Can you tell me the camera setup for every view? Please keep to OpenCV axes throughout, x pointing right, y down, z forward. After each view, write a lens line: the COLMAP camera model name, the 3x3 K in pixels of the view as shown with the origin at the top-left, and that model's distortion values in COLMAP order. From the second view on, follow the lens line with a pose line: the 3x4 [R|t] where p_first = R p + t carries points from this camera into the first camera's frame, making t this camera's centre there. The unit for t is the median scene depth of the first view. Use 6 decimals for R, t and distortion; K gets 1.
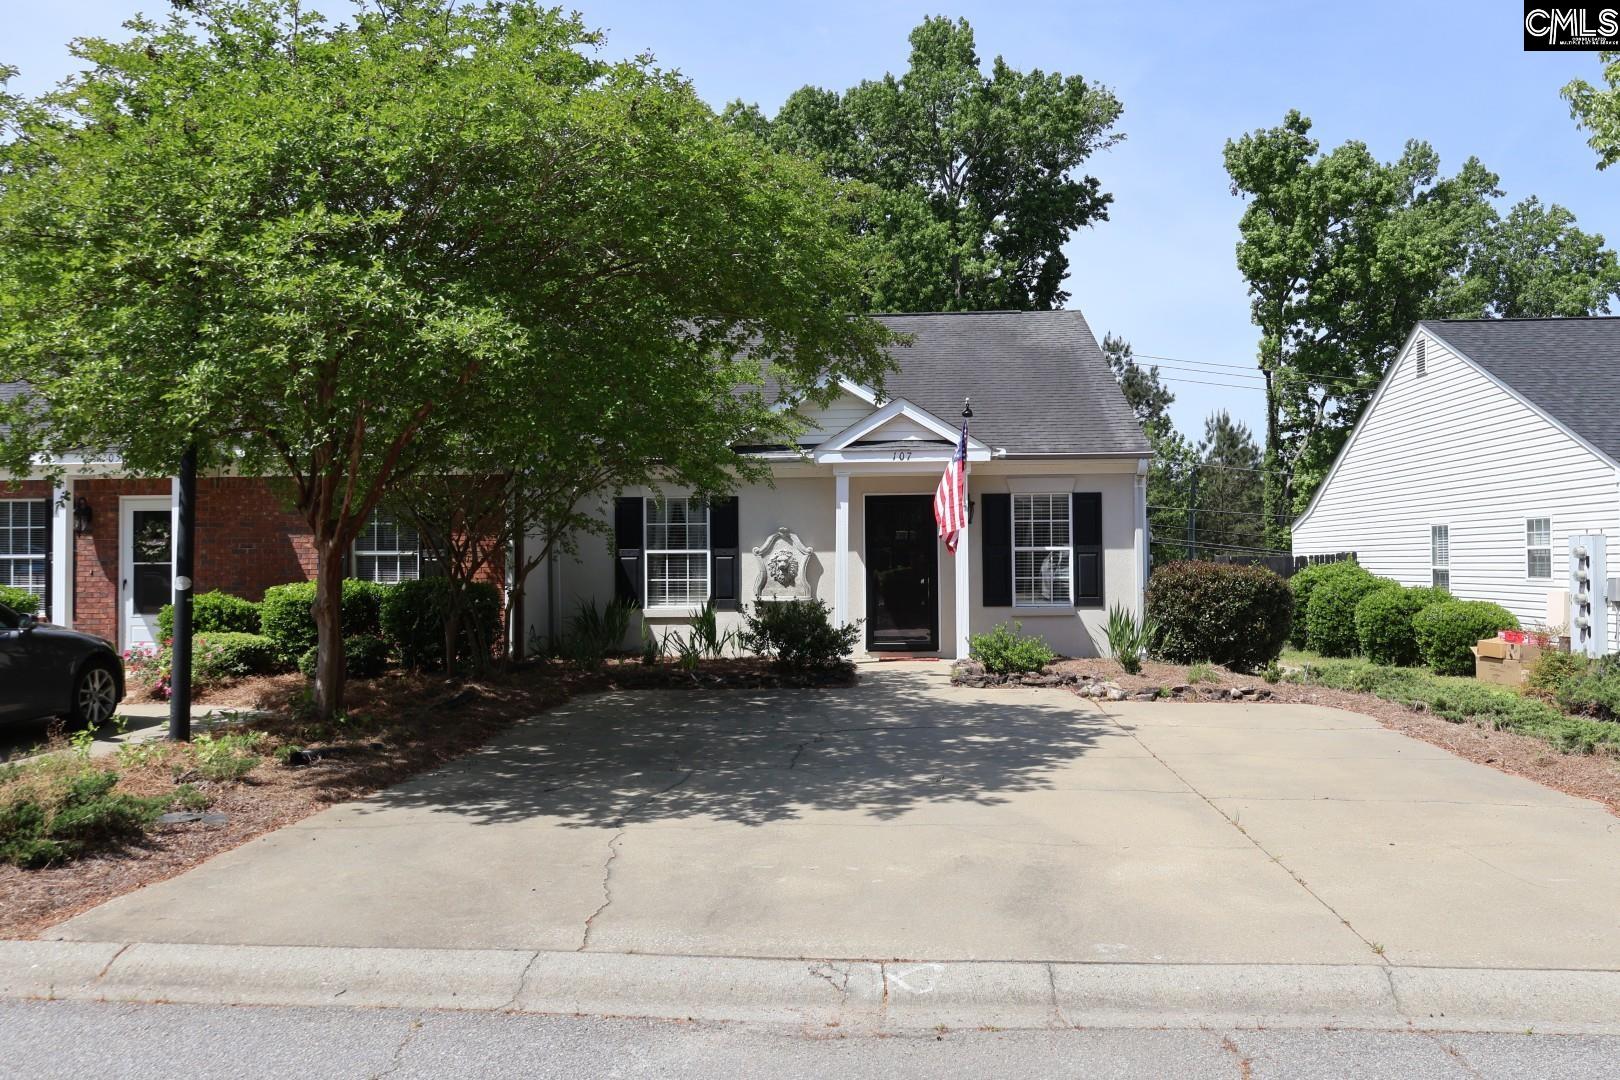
lens RADIAL K [[1349.6, 0, 806.4], [0, 1349.6, 540.5], [0, 0, 1]] dist [-0.007189, 0.004824]
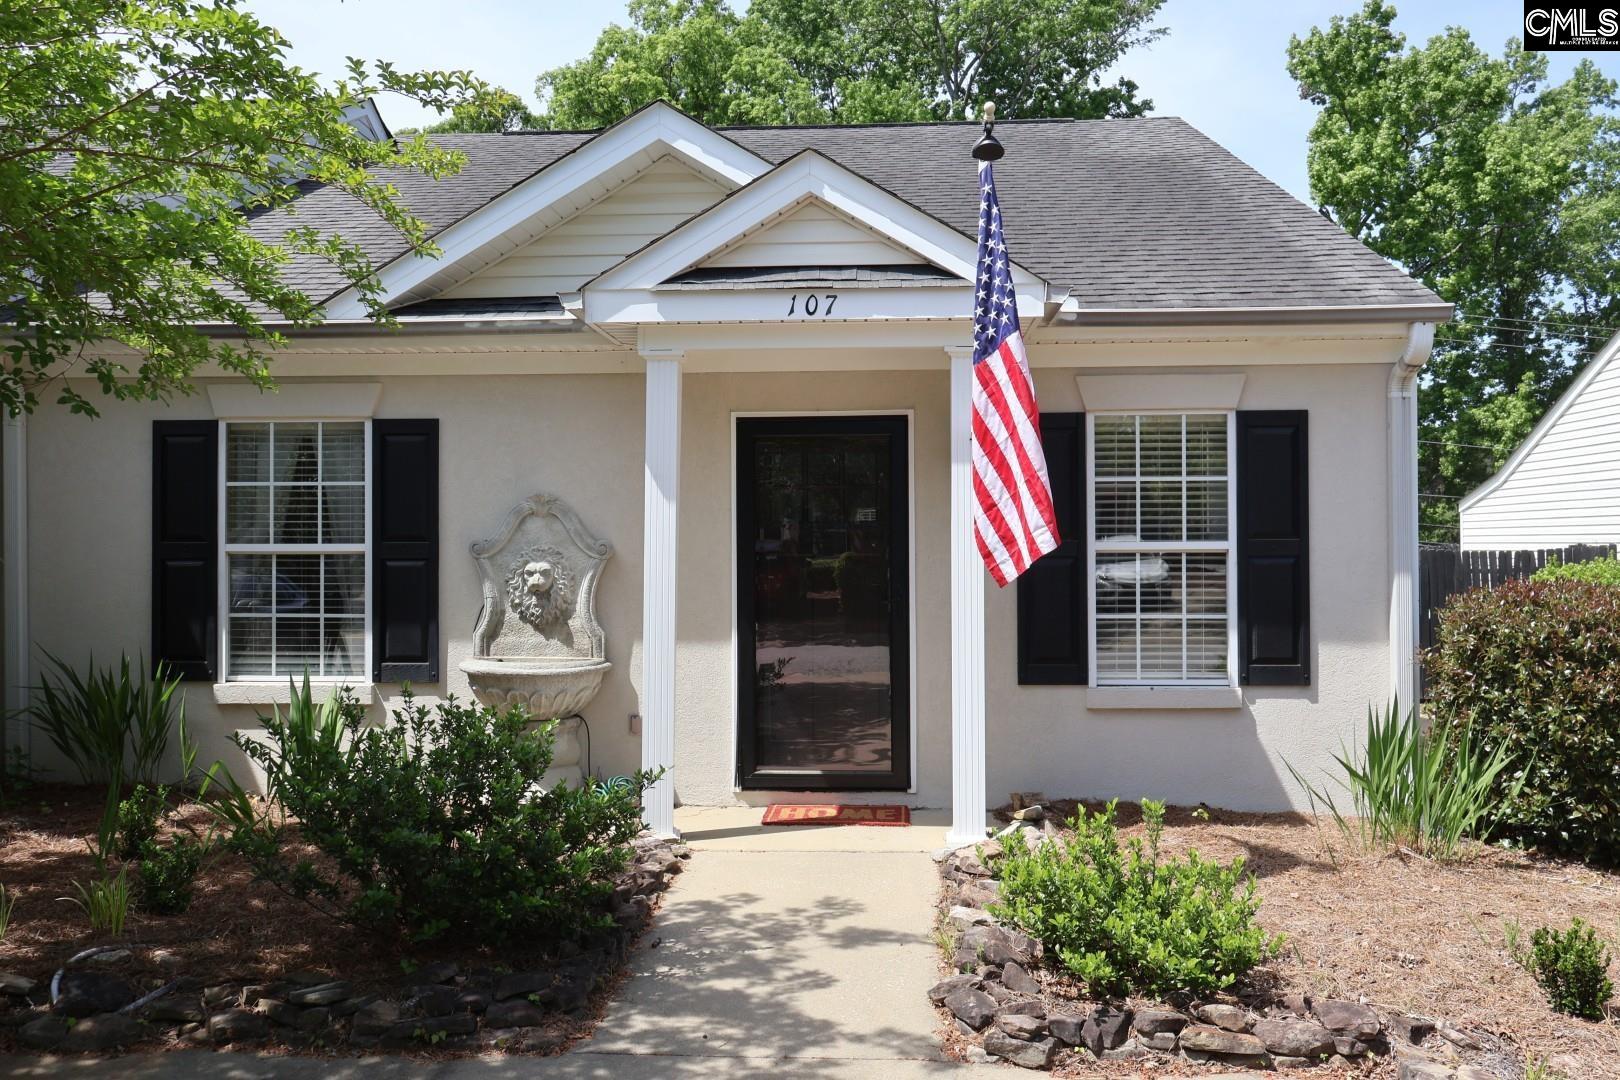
lens RADIAL K [[1336.7, 0, 810.0], [0, 1336.7, 540.0], [0, 0, 1]] dist [0.043548, -0.133057]
pose [[0.999992, 0.003522, -0.001611, 0.066778], [-0.003498, 0.999880, 0.015118, -0.001590], [0.001664, -0.015112, 0.999884, 0.583479]]
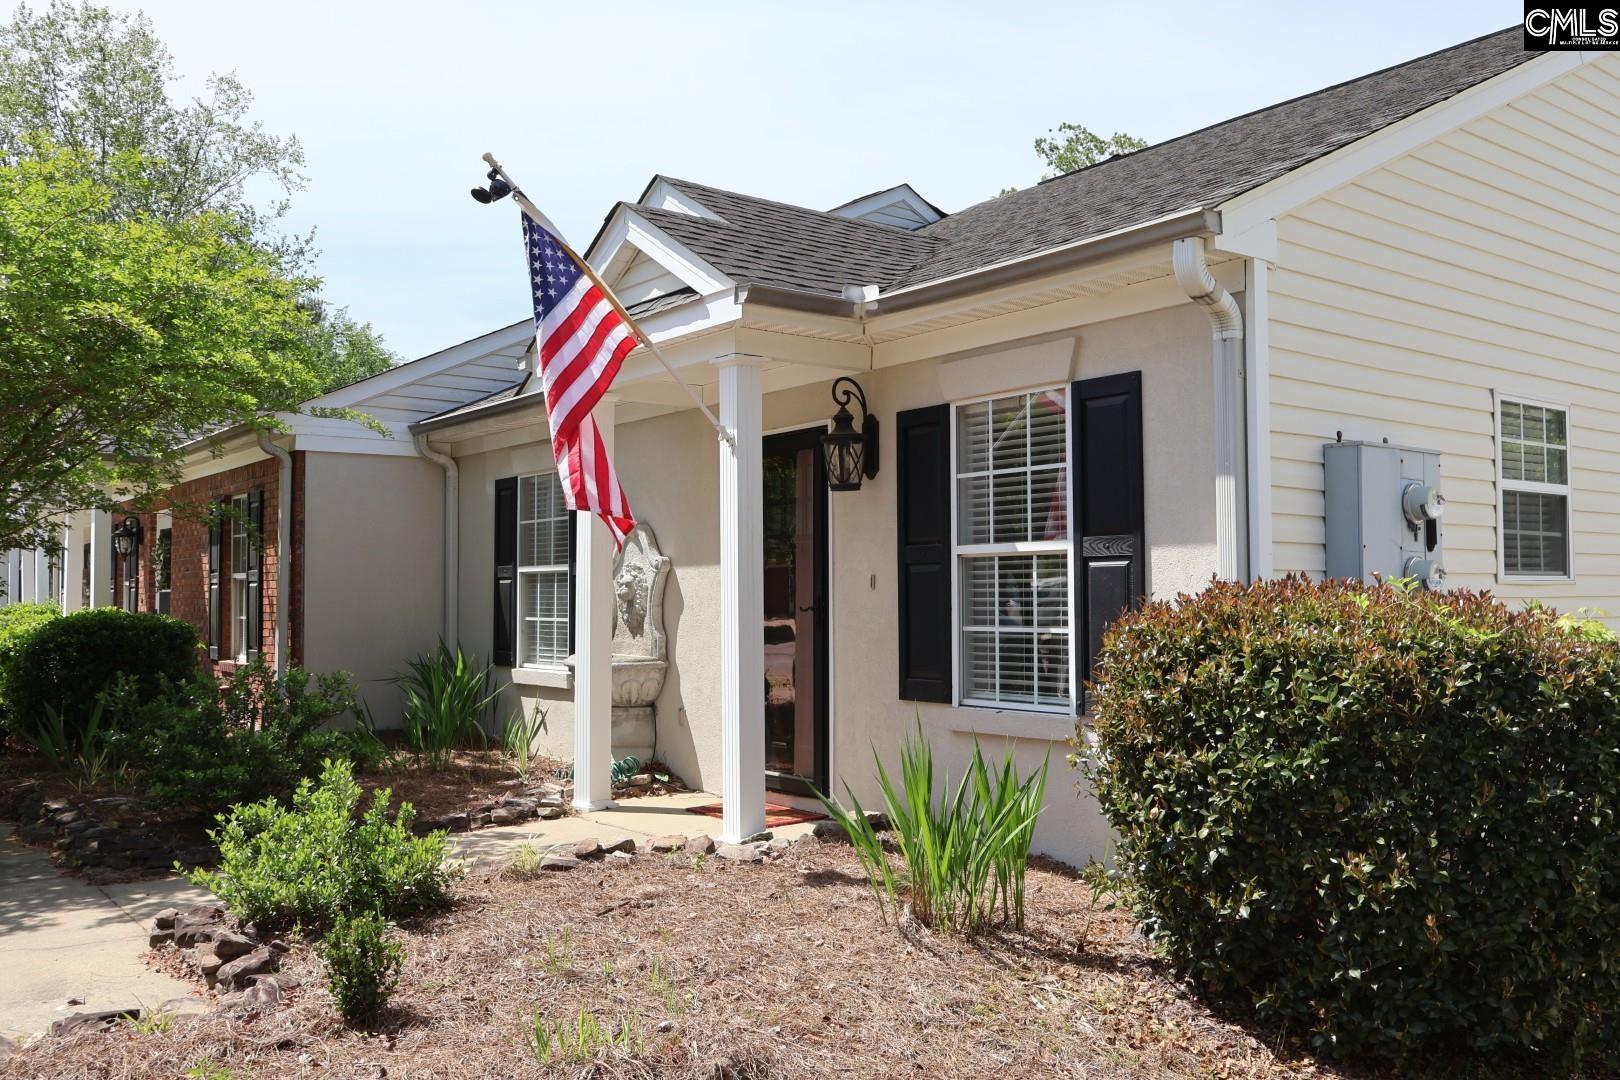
lens RADIAL K [[1336.7, 0, 810.0], [0, 1336.7, 540.0], [0, 0, 1]] dist [0.043548, -0.133057]
pose [[0.658169, -0.029636, -0.752287, 0.403487], [0.014010, 0.999534, -0.027119, 0.012735], [0.752740, 0.007309, 0.658277, 0.719108]]
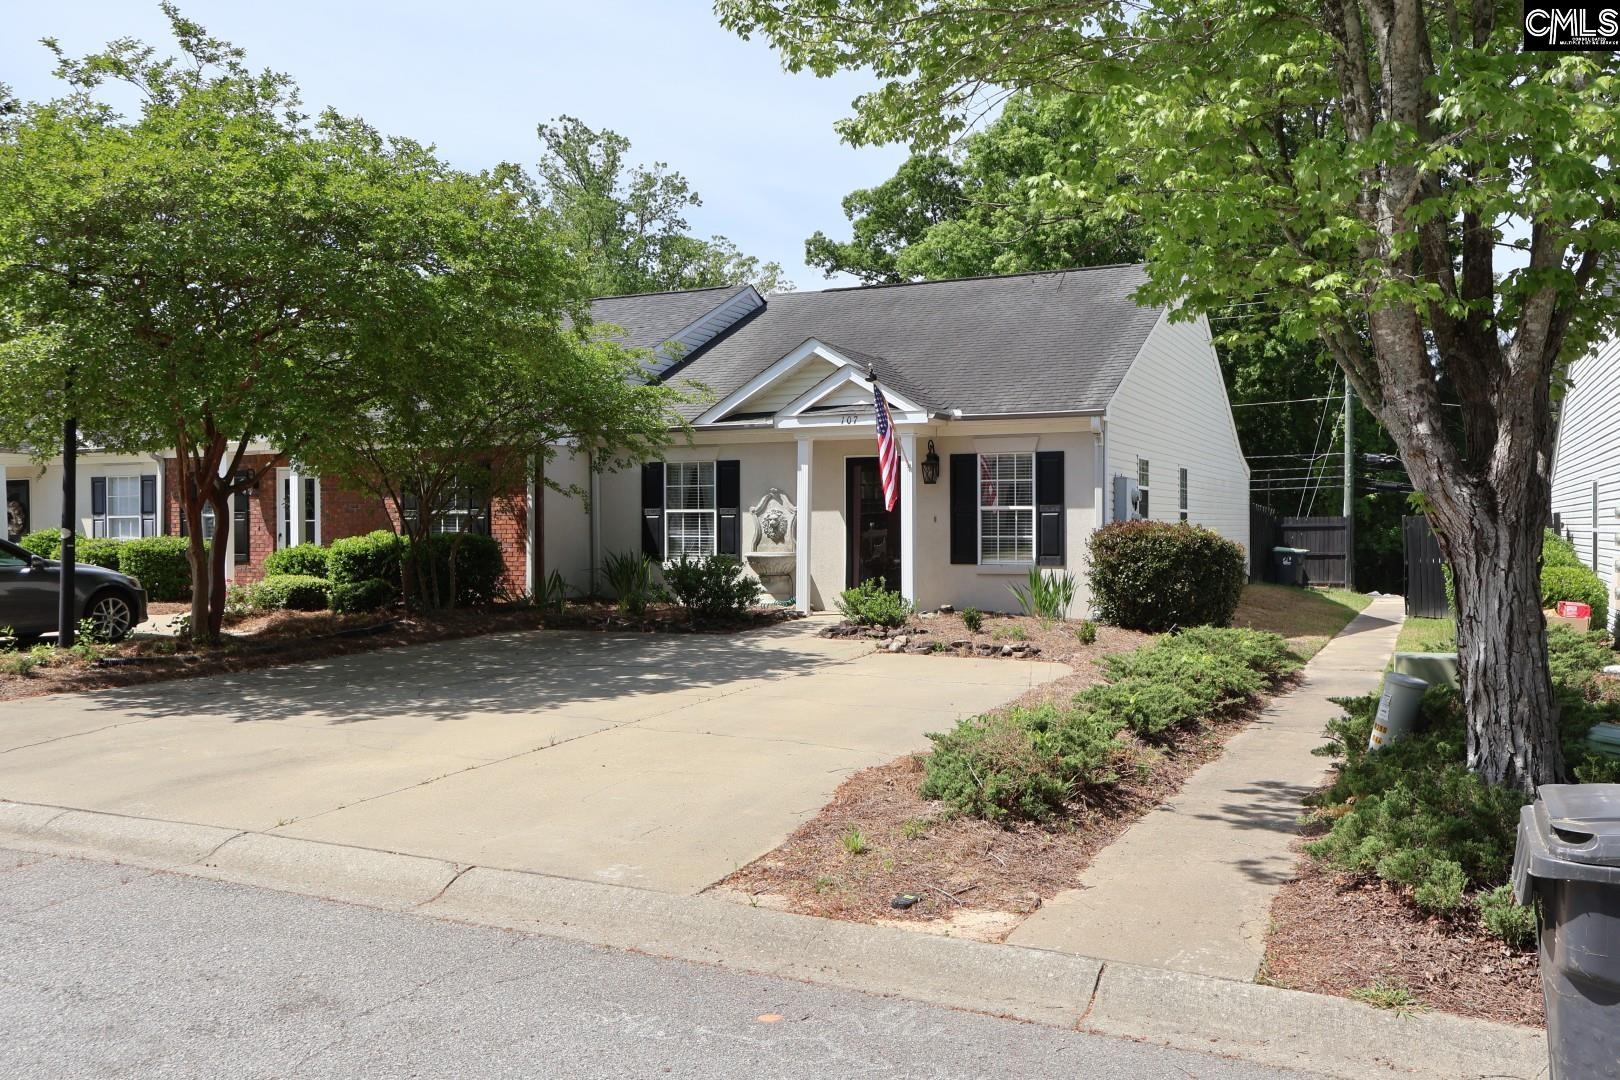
lens RADIAL K [[1349.6, 0, 806.4], [0, 1349.6, 540.5], [0, 0, 1]] dist [-0.007189, 0.004824]
pose [[0.930730, 0.007266, -0.365635, 0.401692], [0.003676, 0.999566, 0.029221, 0.000479], [0.365689, -0.028541, 0.930299, 0.002251]]
